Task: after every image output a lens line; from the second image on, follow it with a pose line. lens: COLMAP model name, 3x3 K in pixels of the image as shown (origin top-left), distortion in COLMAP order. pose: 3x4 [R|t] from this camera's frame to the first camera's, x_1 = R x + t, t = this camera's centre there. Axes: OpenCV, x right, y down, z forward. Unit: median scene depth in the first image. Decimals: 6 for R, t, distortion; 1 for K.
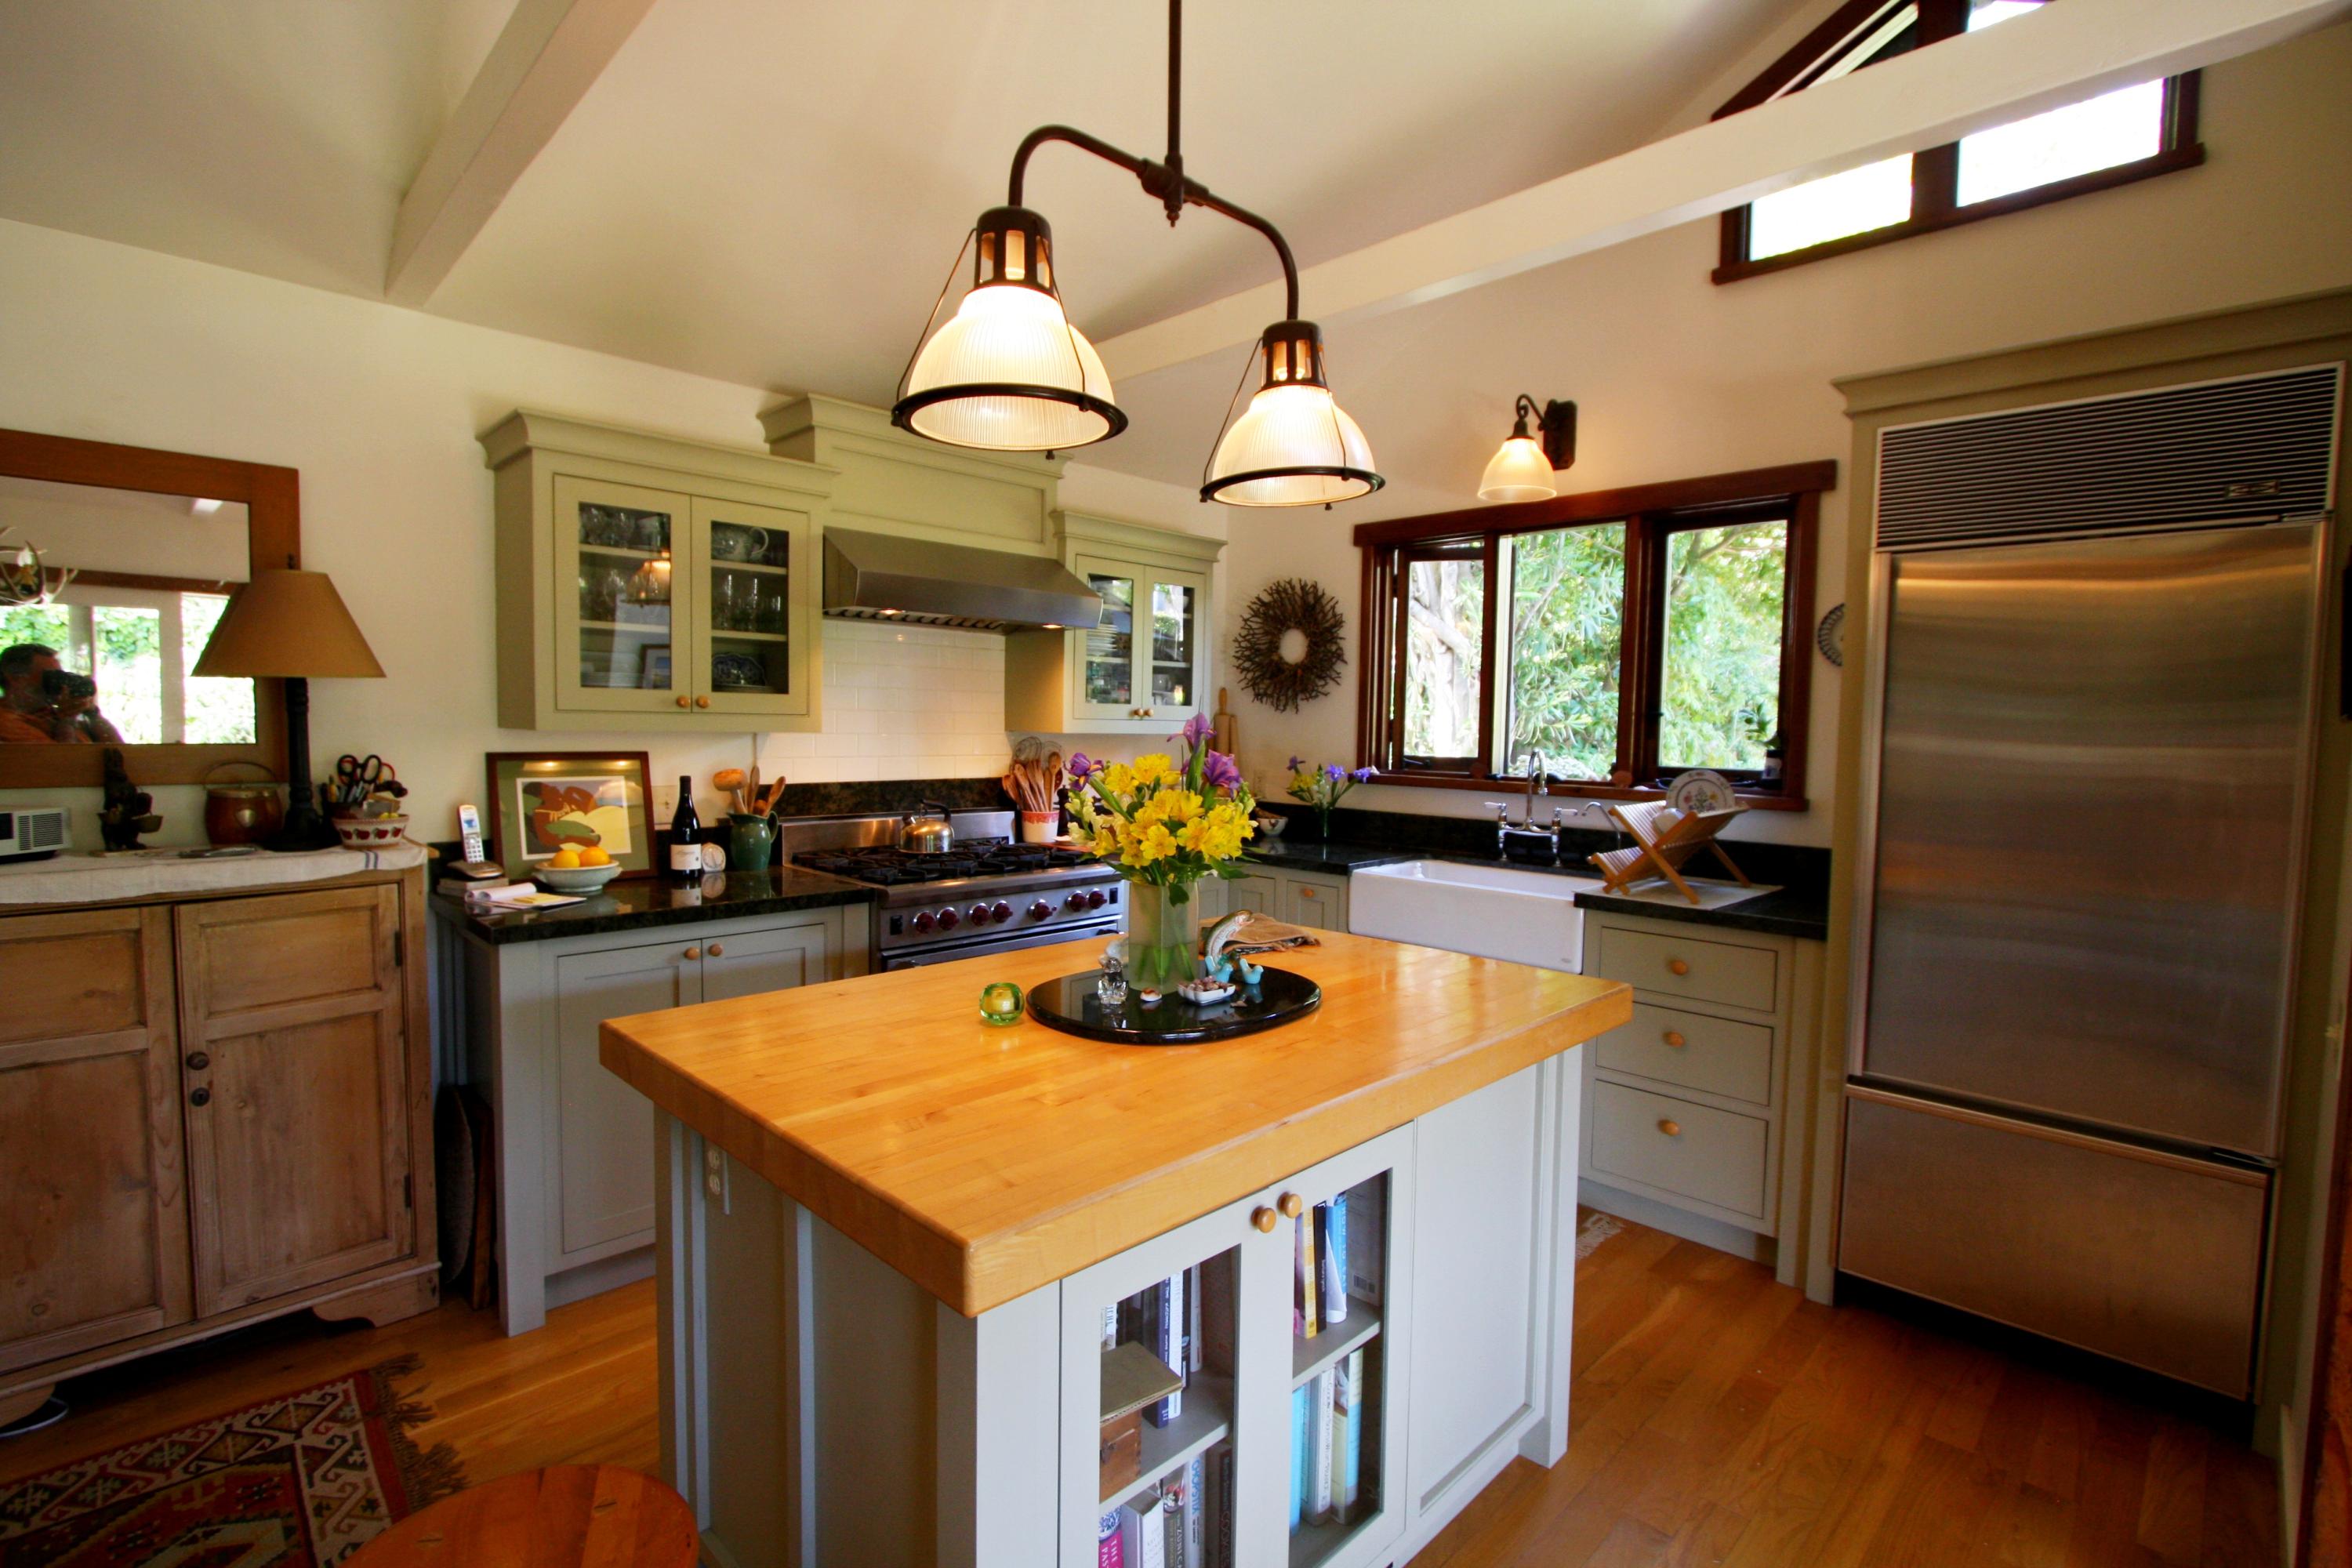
lens RADIAL K [[1094.8, 0, 1180.6], [0, 1094.8, 779.0], [0, 0, 1]] dist [-0.010745, -0.000293]
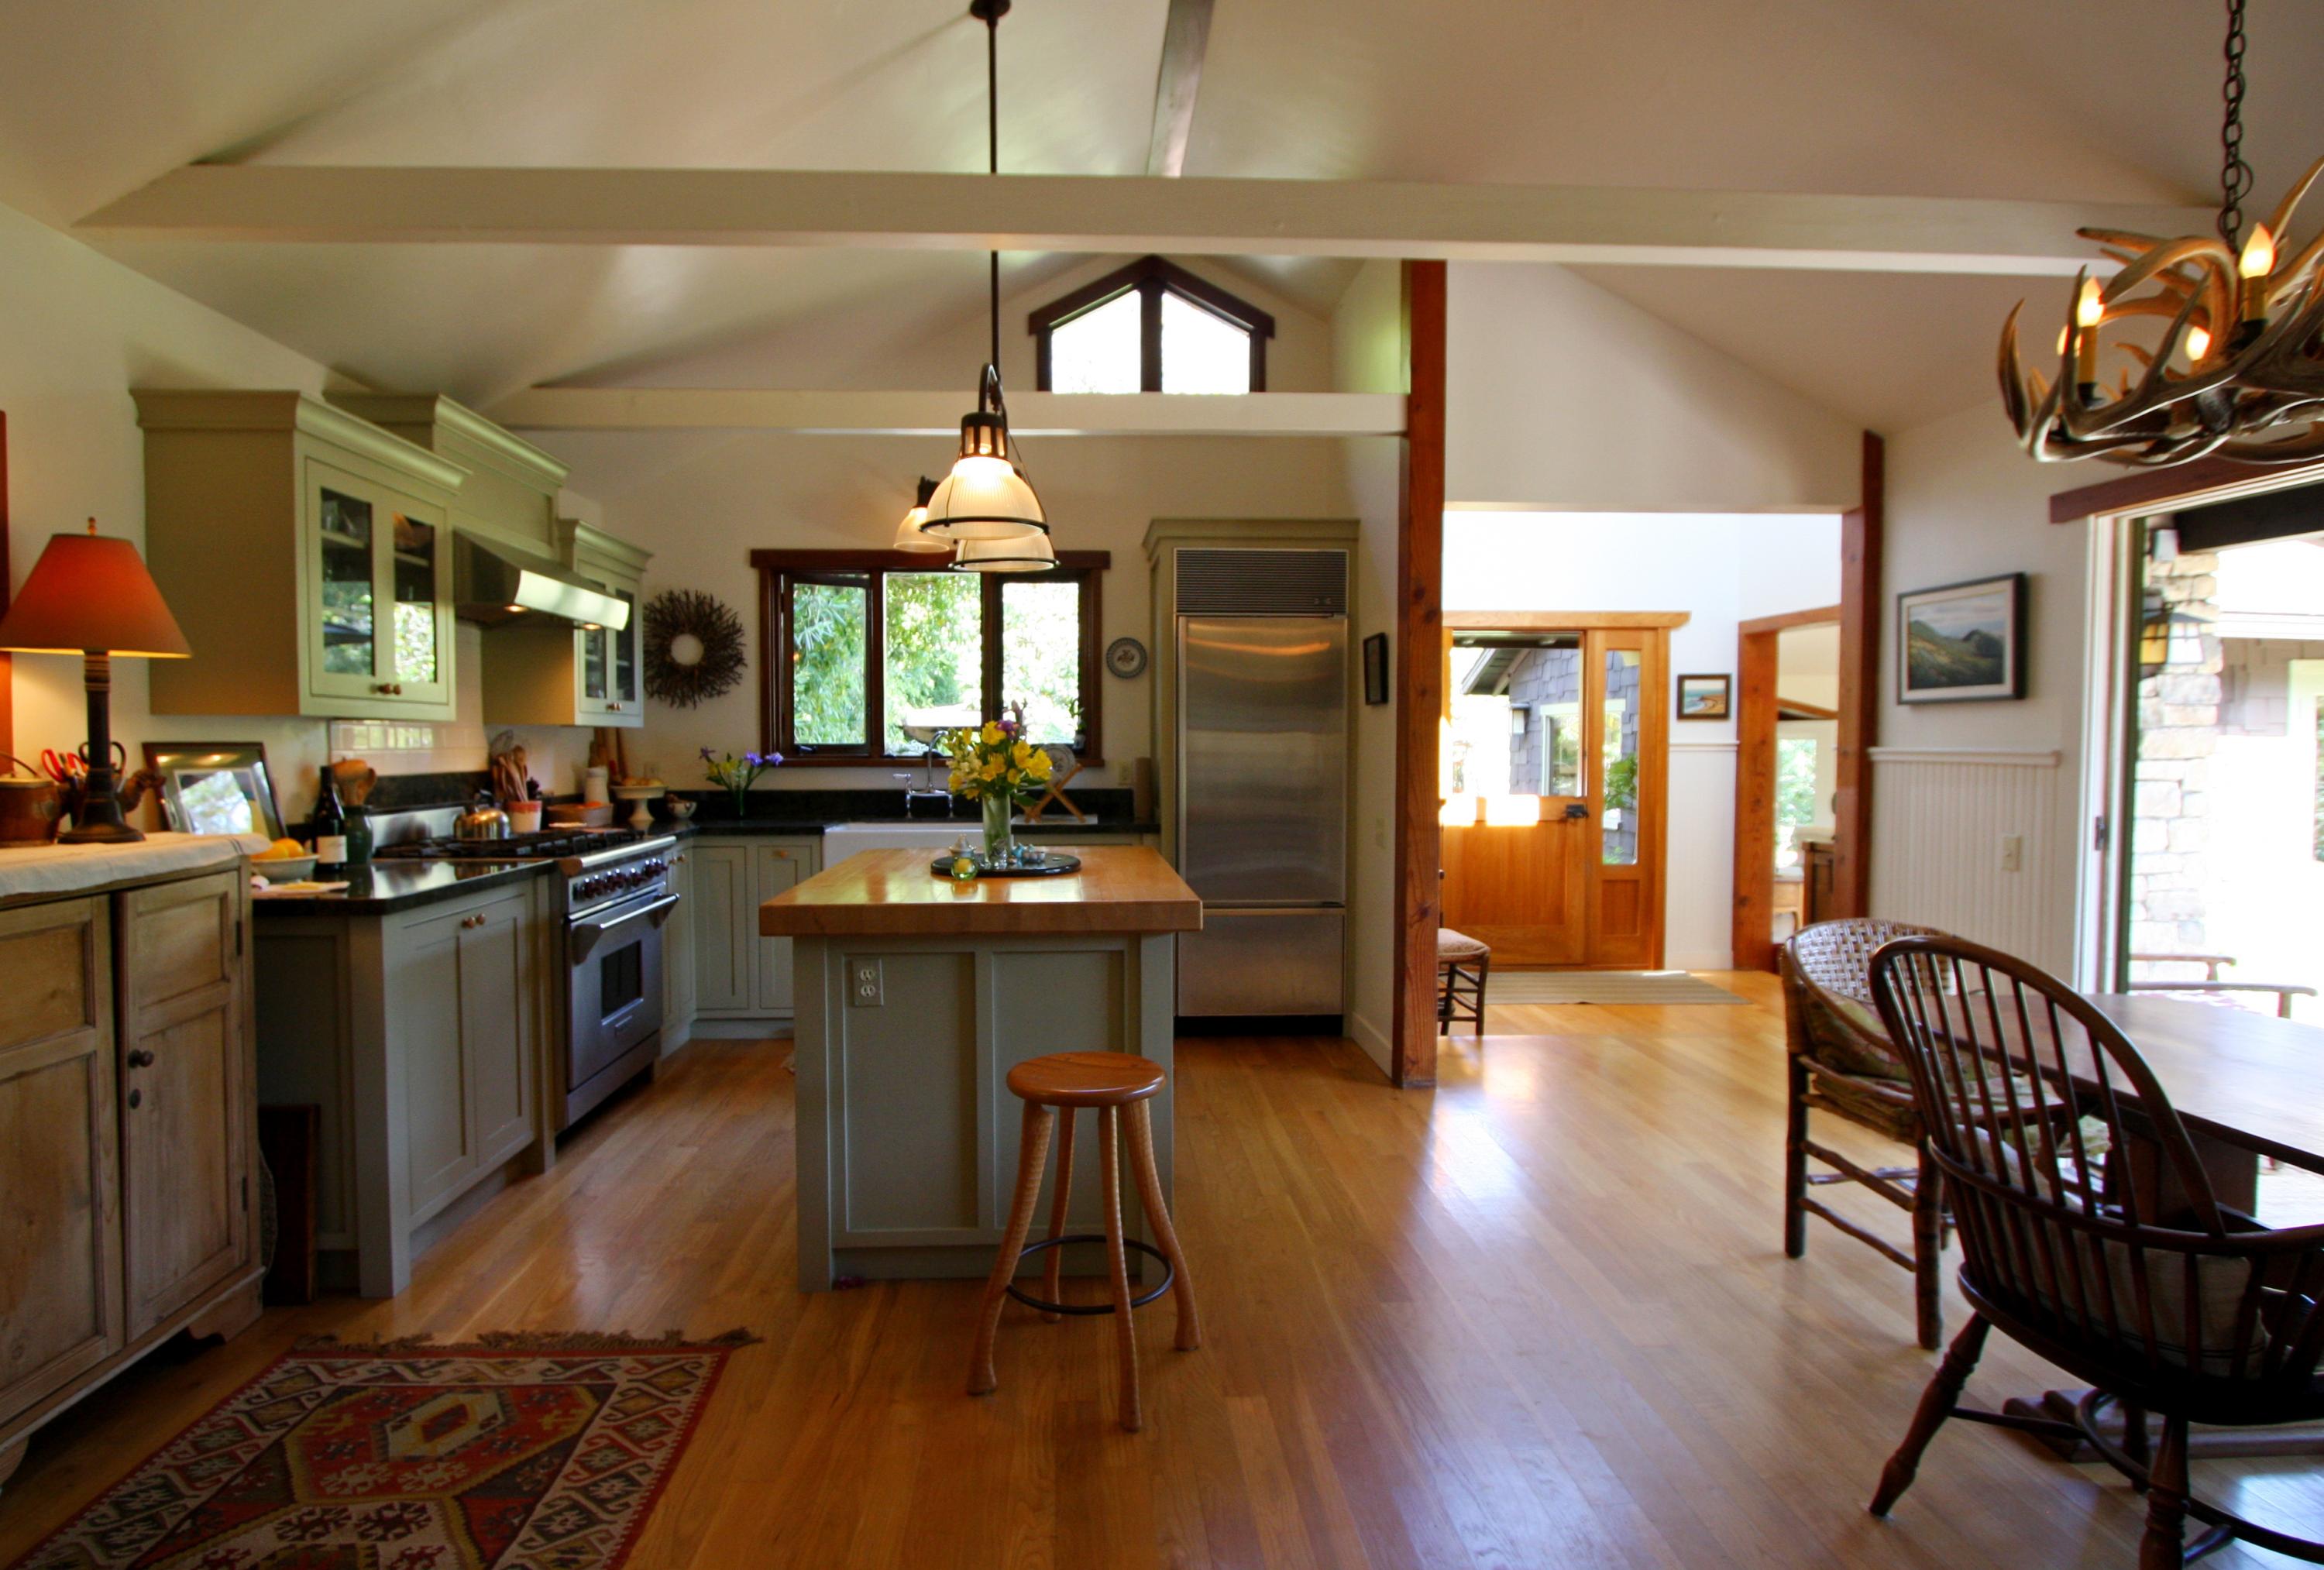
lens RADIAL K [[1196.8, 0, 1152.2], [0, 1196.8, 783.4], [0, 0, 1]] dist [-0.000795, 0.001459]
pose [[0.663334, -0.045150, 0.746960, -0.832951], [0.053982, 0.998465, 0.012415, 0.042707], [-0.746374, 0.032087, 0.664753, -0.271468]]
